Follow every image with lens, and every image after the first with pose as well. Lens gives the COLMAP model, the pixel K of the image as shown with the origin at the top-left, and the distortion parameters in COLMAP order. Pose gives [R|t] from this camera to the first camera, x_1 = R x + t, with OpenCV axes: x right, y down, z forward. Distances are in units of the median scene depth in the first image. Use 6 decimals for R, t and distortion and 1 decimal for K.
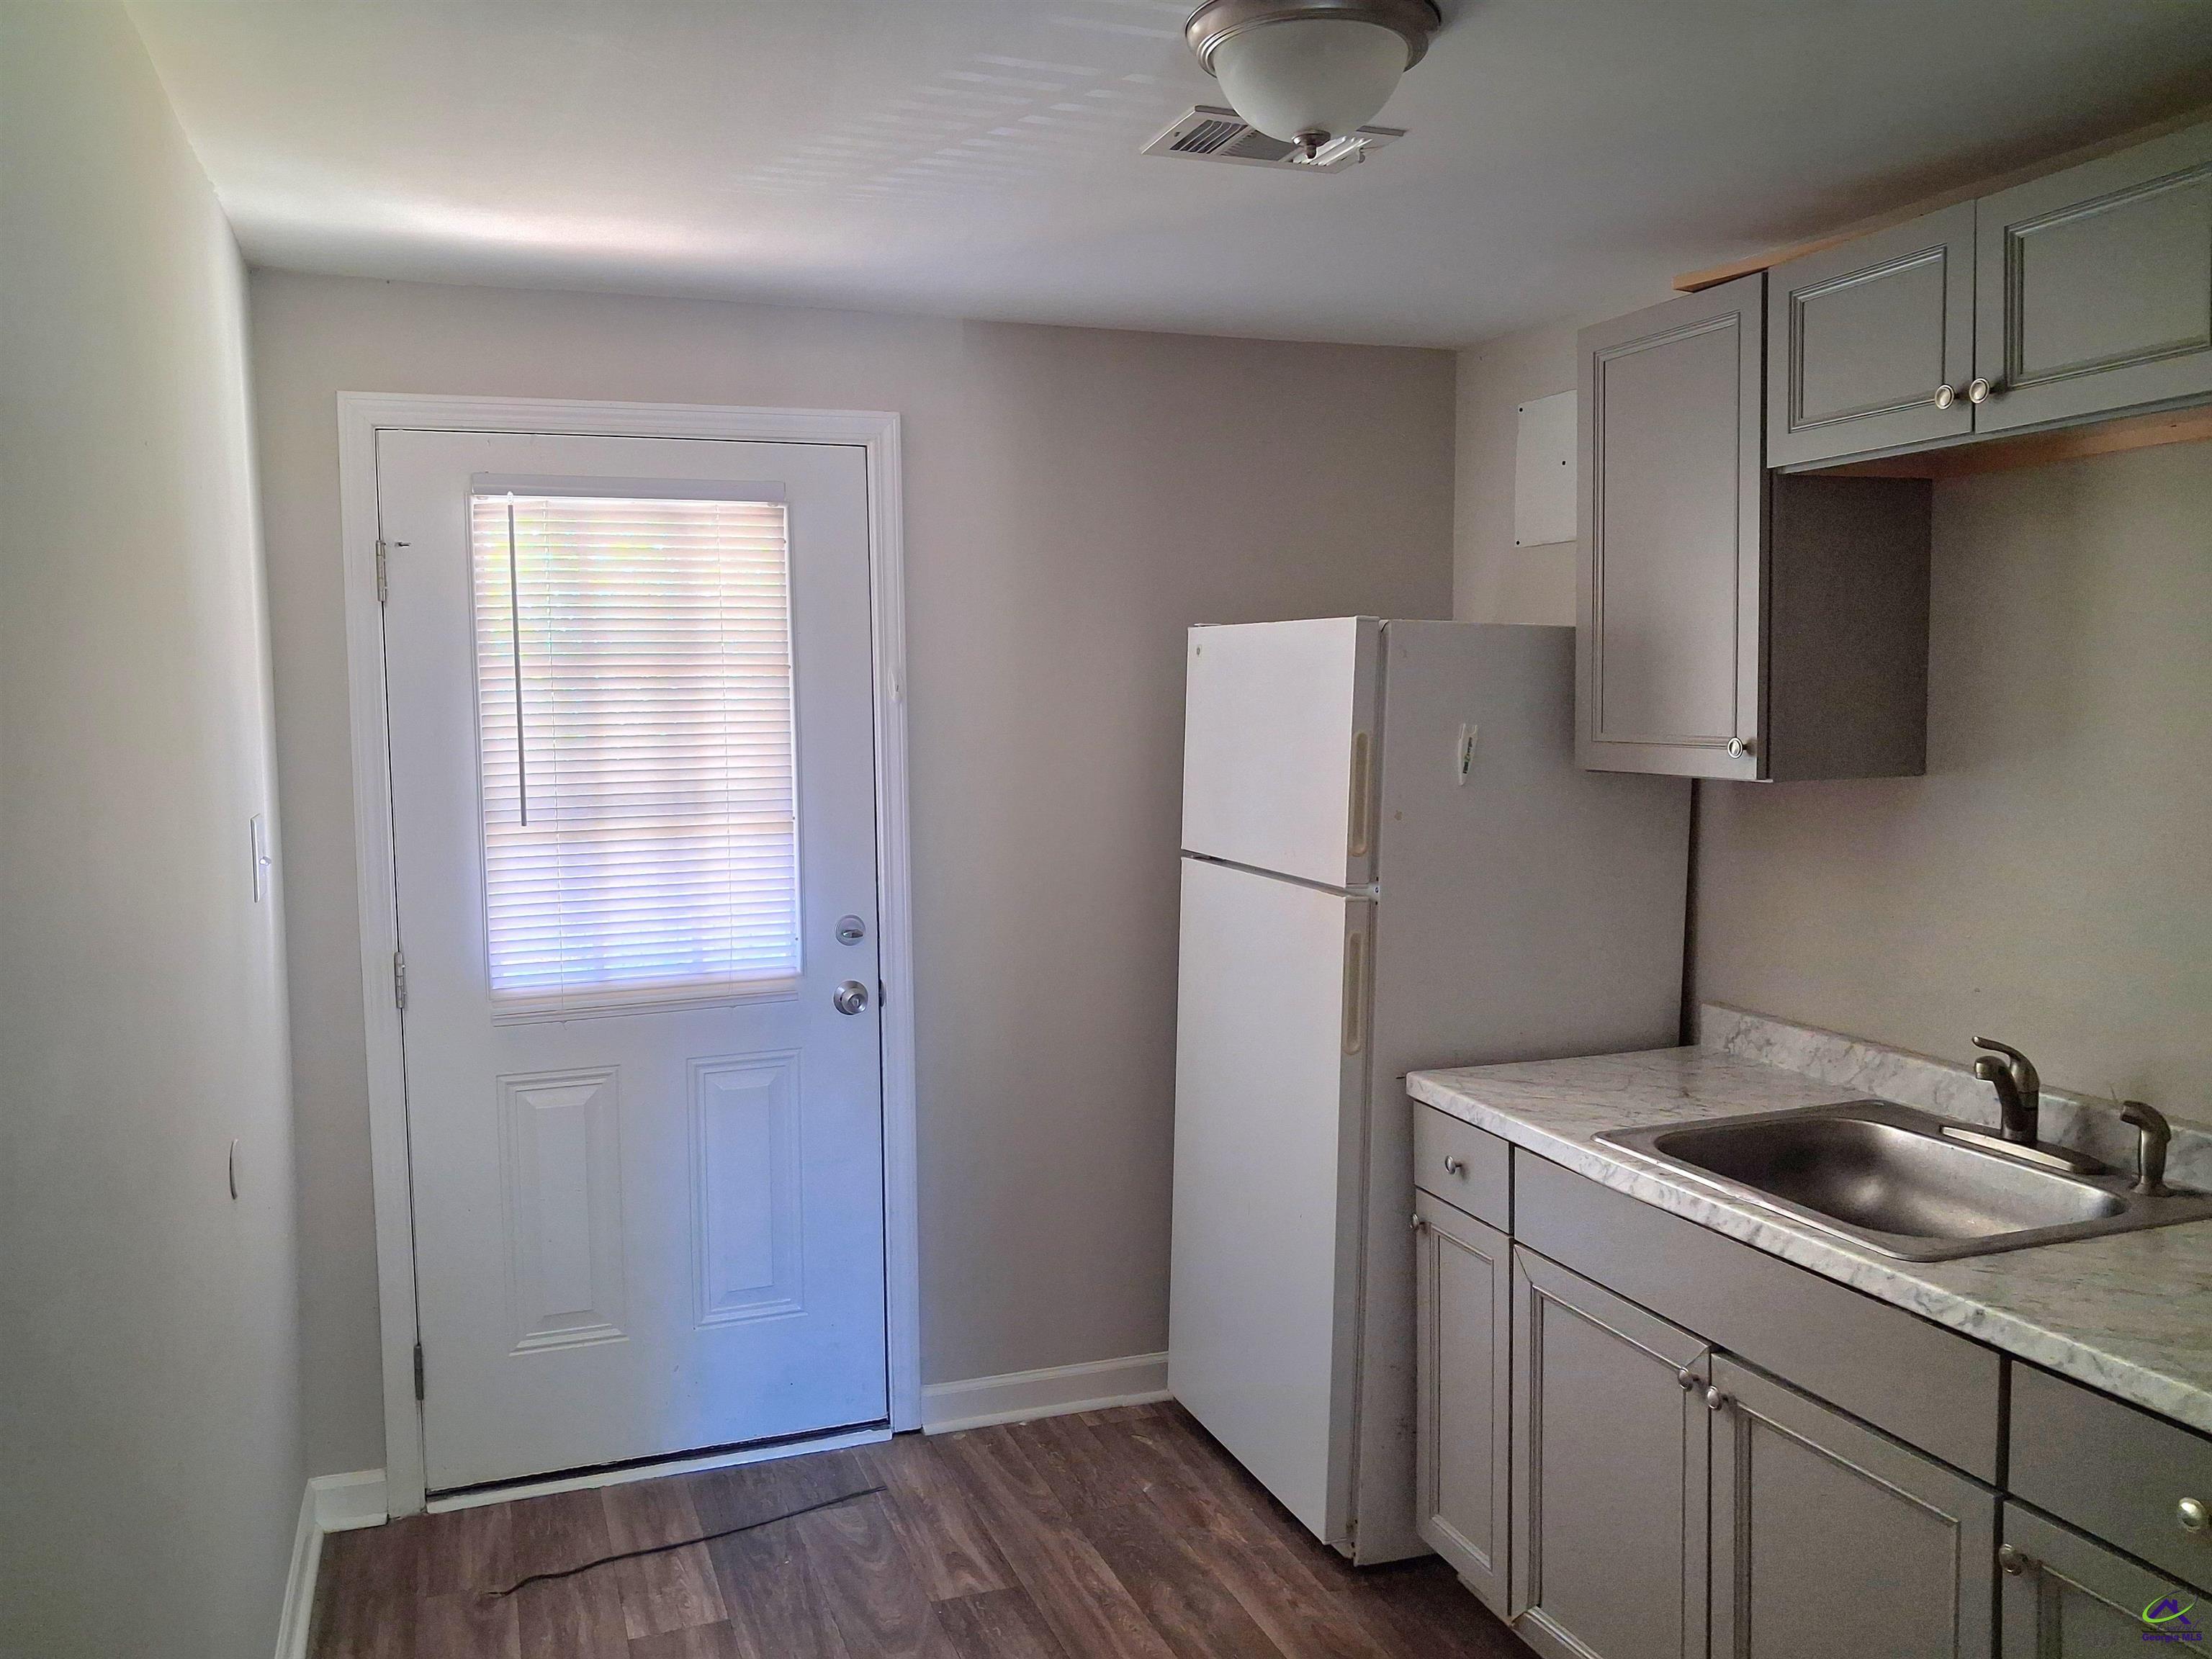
lens RADIAL K [[1722.8, 0, 1106.0], [0, 1722.8, 829.5], [0, 0, 1]] dist [-0.084046, 0.000771]
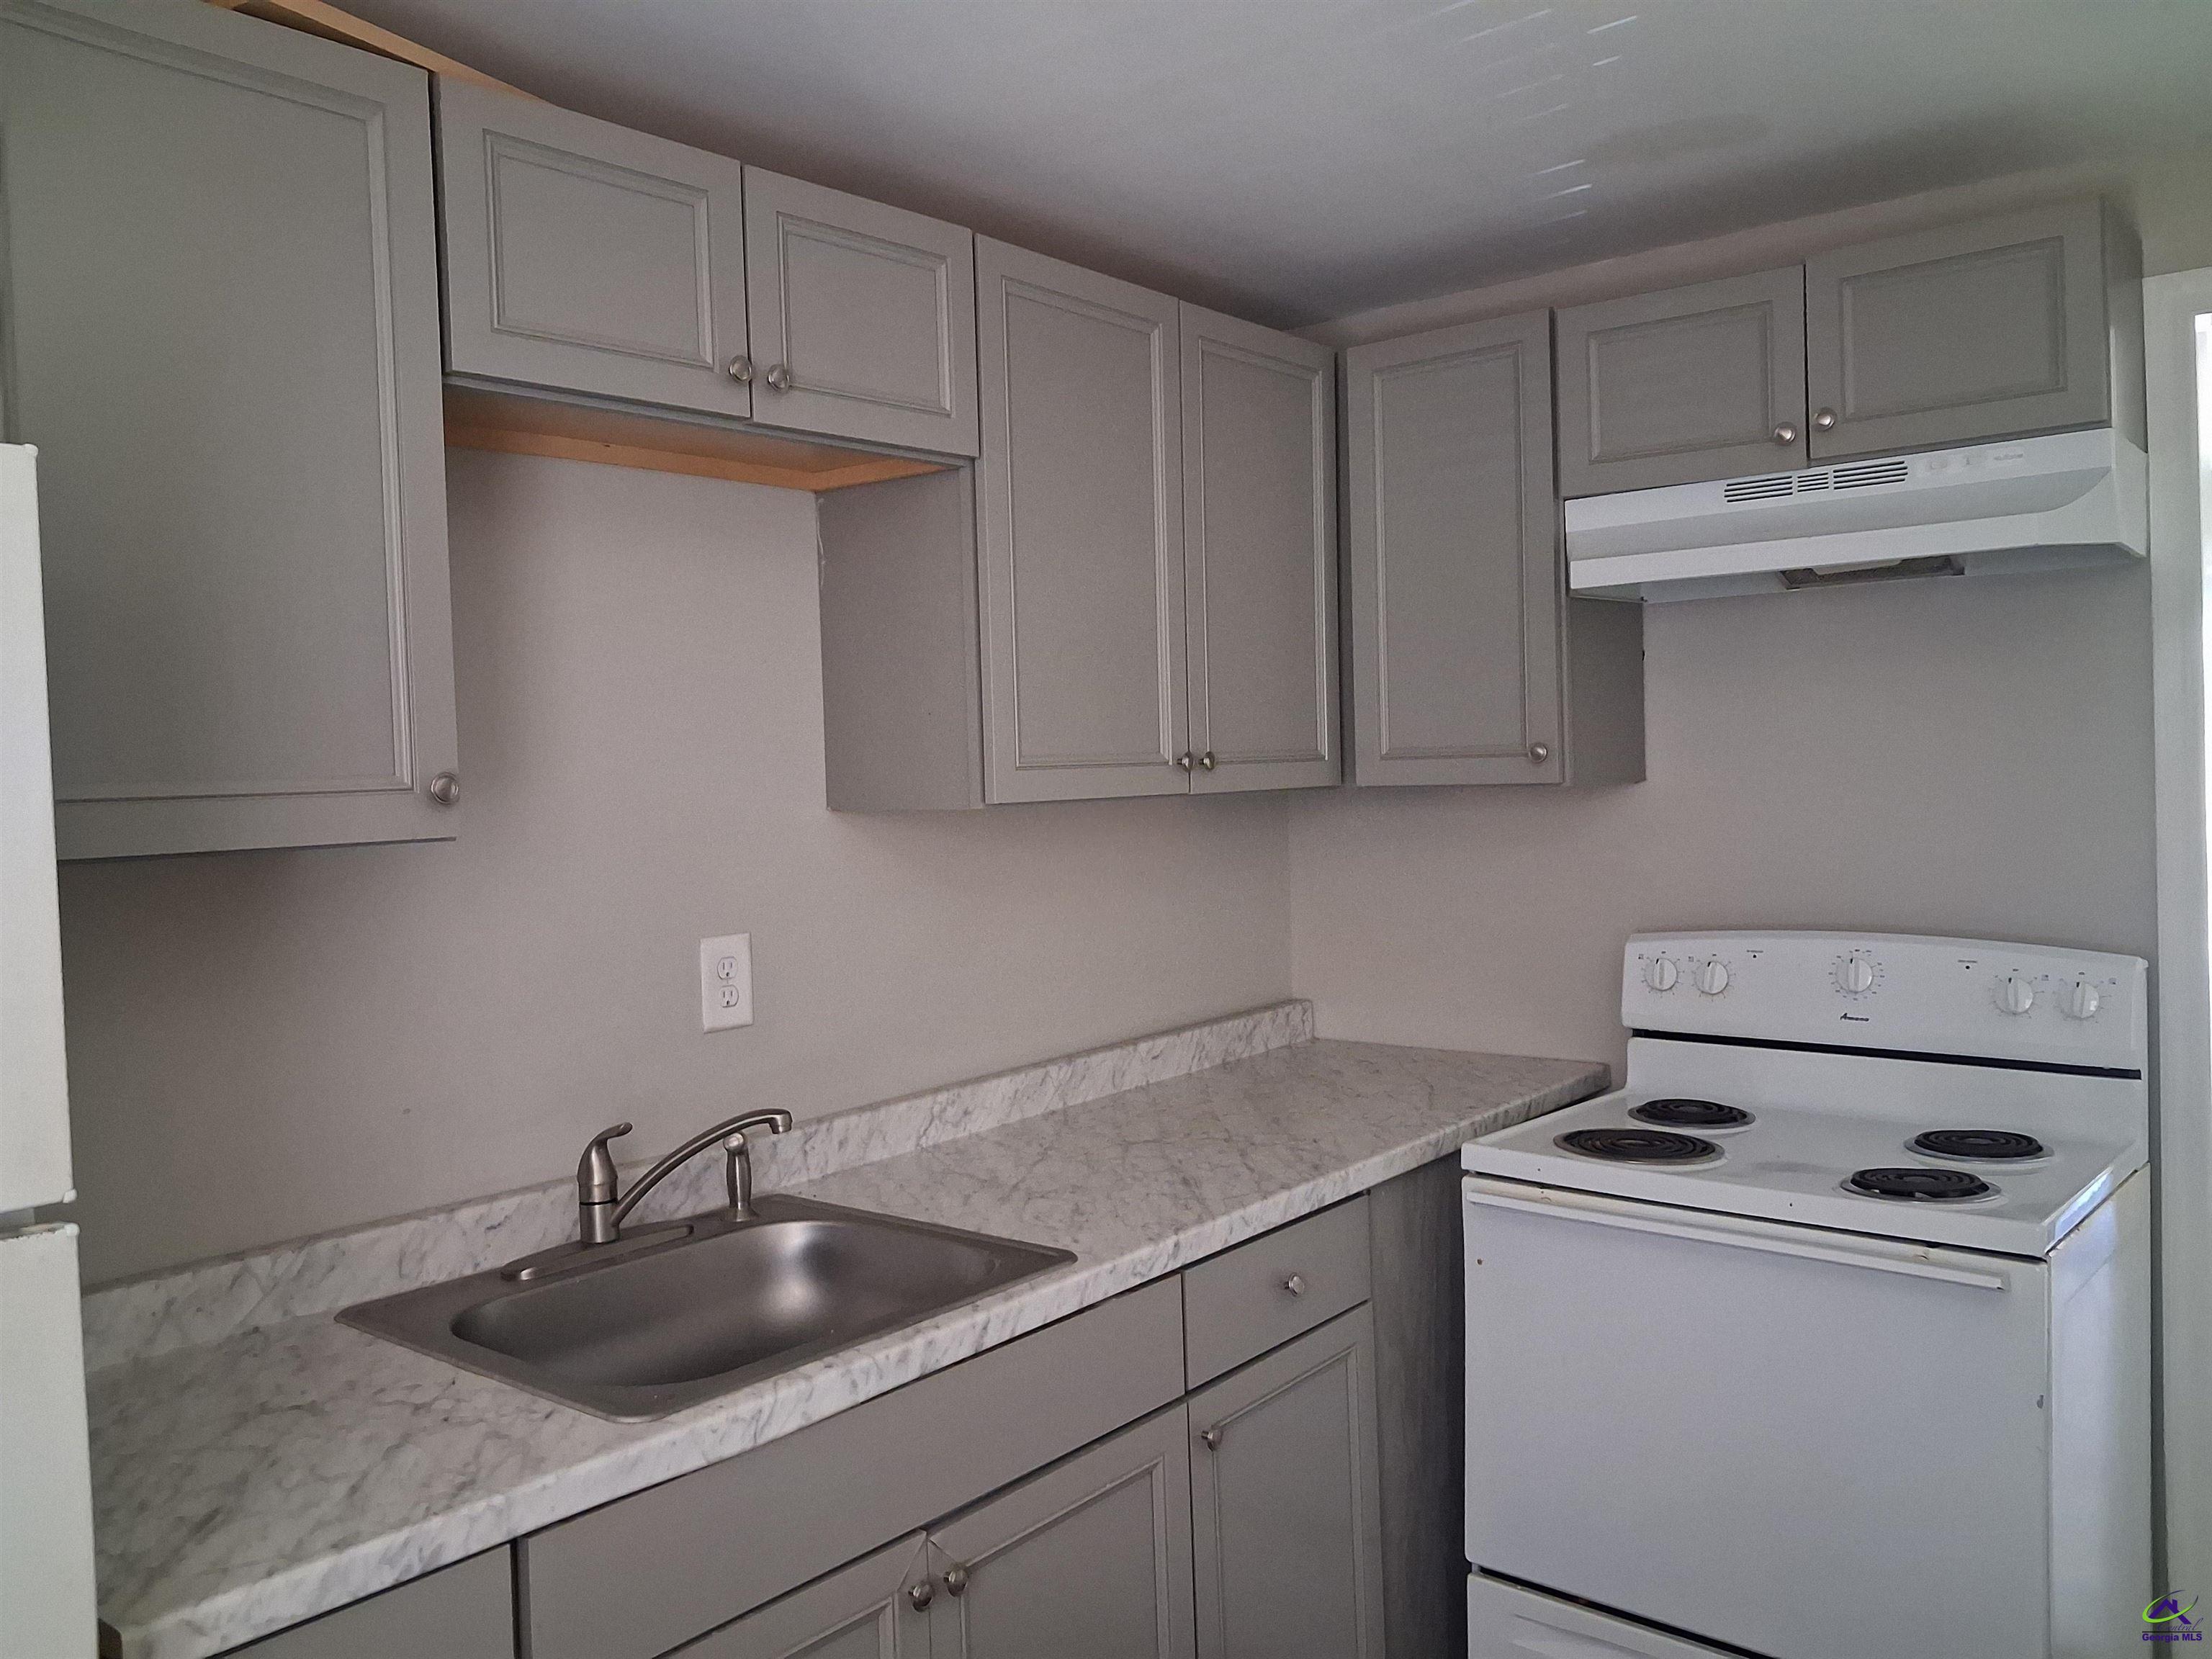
lens RADIAL K [[1722.8, 0, 1106.0], [0, 1722.8, 829.5], [0, 0, 1]] dist [-0.084046, 0.000771]
pose [[-0.478477, -0.031152, 0.877547, -0.413388], [0.109479, 0.989456, 0.094817, -0.093475], [-0.871249, 0.141441, -0.470022, 1.362769]]
